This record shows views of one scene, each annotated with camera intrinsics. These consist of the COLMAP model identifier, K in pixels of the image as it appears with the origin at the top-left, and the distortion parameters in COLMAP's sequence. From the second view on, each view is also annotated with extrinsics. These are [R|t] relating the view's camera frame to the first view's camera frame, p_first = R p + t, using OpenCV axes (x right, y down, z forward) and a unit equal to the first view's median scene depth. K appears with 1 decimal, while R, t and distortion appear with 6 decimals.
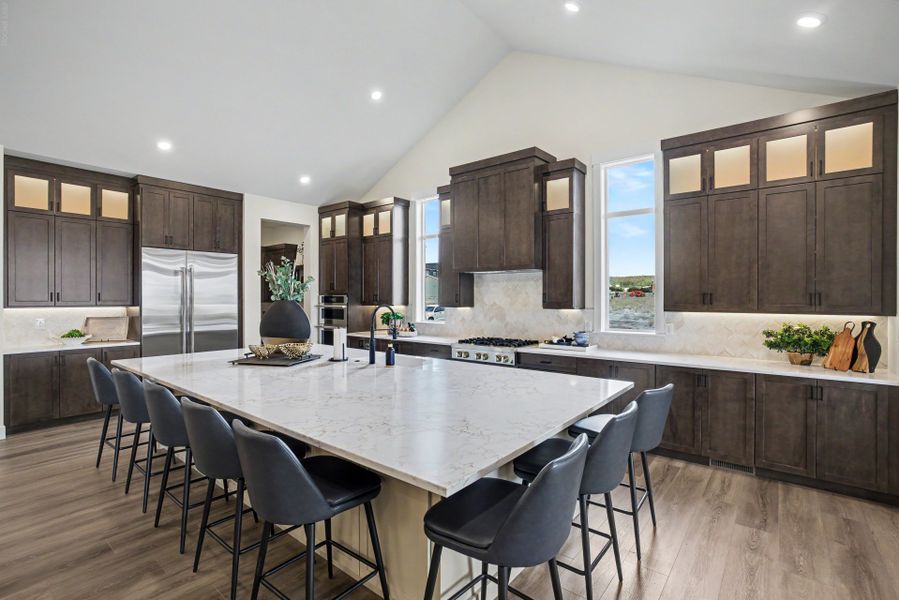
lens RADIAL K [[419.5, 0, 448.2], [0, 419.5, 299.1], [0, 0, 1]] dist [-0.036403, 0.014393]
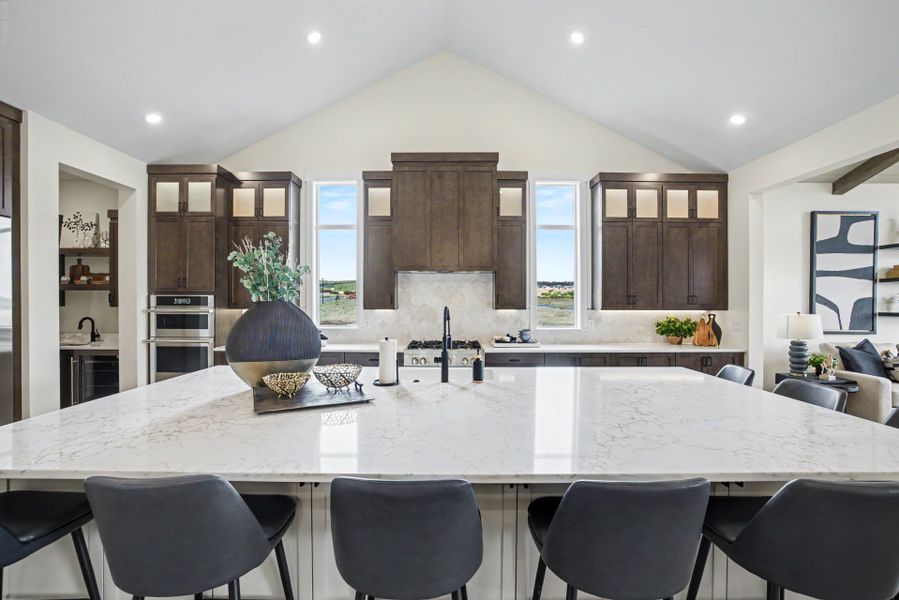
lens RADIAL K [[391.7, 0, 449.5], [0, 391.7, 300.0], [0, 0, 1]] dist [-0.046444, 0.017521]
pose [[0.776666, 0.000933, 0.629912, -0.485812], [0.001246, 0.999995, -0.003018, 0.002360], [-0.629911, 0.003128, 0.776661, 0.323133]]
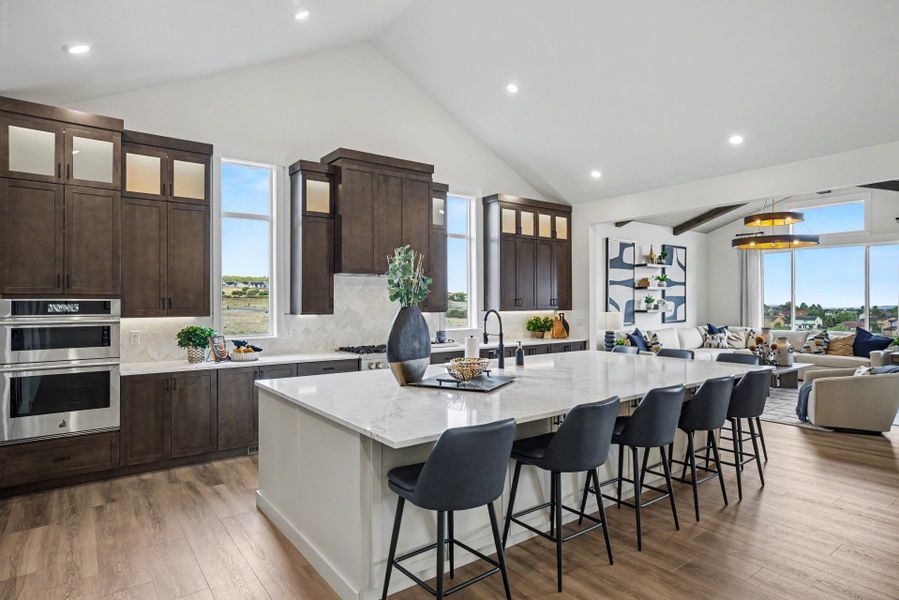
lens RADIAL K [[504.1, 0, 450.0], [0, 504.1, 296.9], [0, 0, 1]] dist [-0.033014, 0.033417]
pose [[0.240560, 0.007605, 0.970605, -1.056643], [0.007270, 0.999927, -0.009637, -0.004224], [-0.970607, 0.009375, 0.240487, 0.631539]]
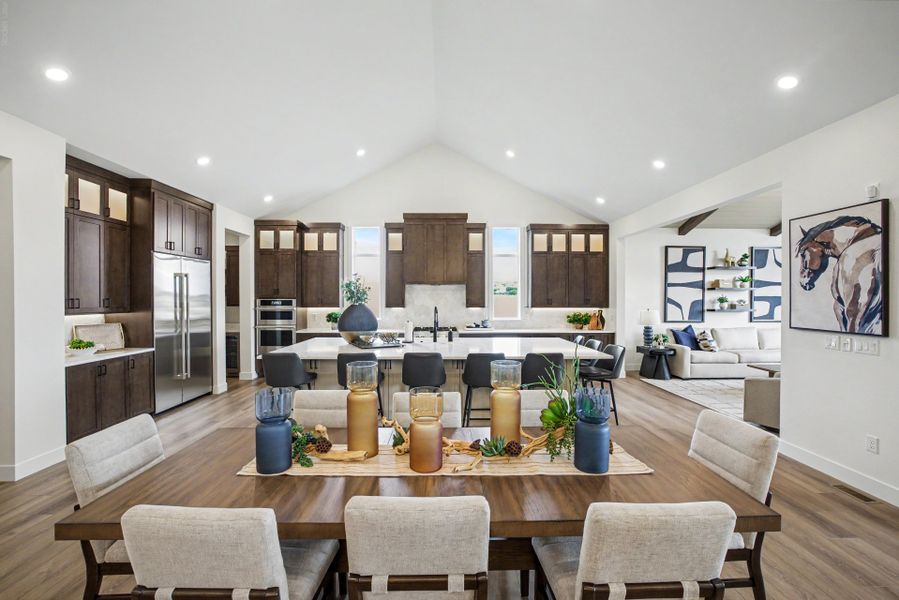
lens RADIAL K [[391.7, 0, 449.5], [0, 391.7, 300.0], [0, 0, 1]] dist [-0.046444, 0.017521]
pose [[0.764227, -0.003781, 0.644937, -0.876000], [0.002543, 0.999993, 0.002848, -0.012987], [-0.644943, -0.000537, 0.764231, -0.180975]]
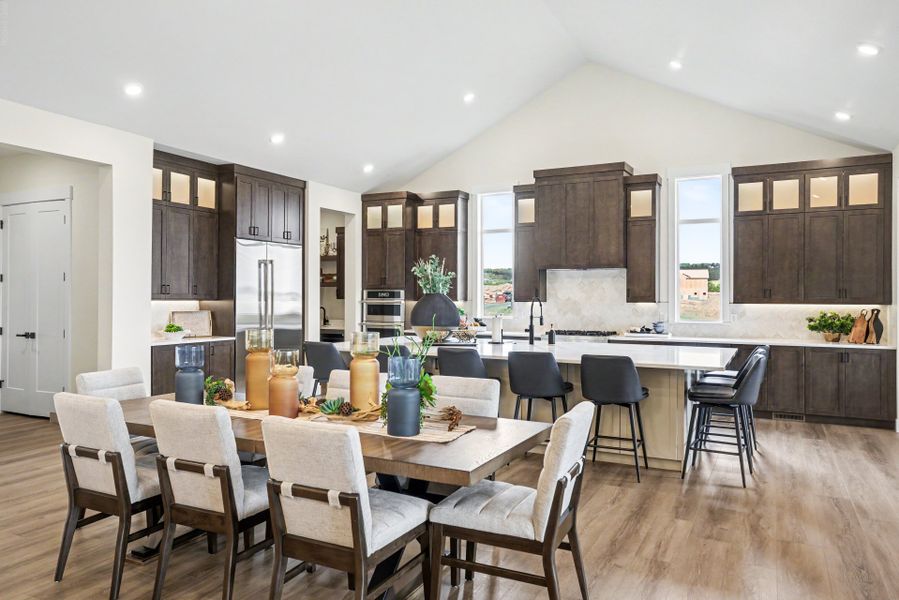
lens RADIAL K [[631.7, 0, 447.4], [0, 631.7, 293.1], [0, 0, 1]] dist [0.015515, 0.006947]
pose [[0.979348, 0.004963, 0.202123, -0.615852], [-0.002872, 0.999939, -0.010637, 0.017845], [-0.202163, 0.009837, 0.979302, -0.606859]]
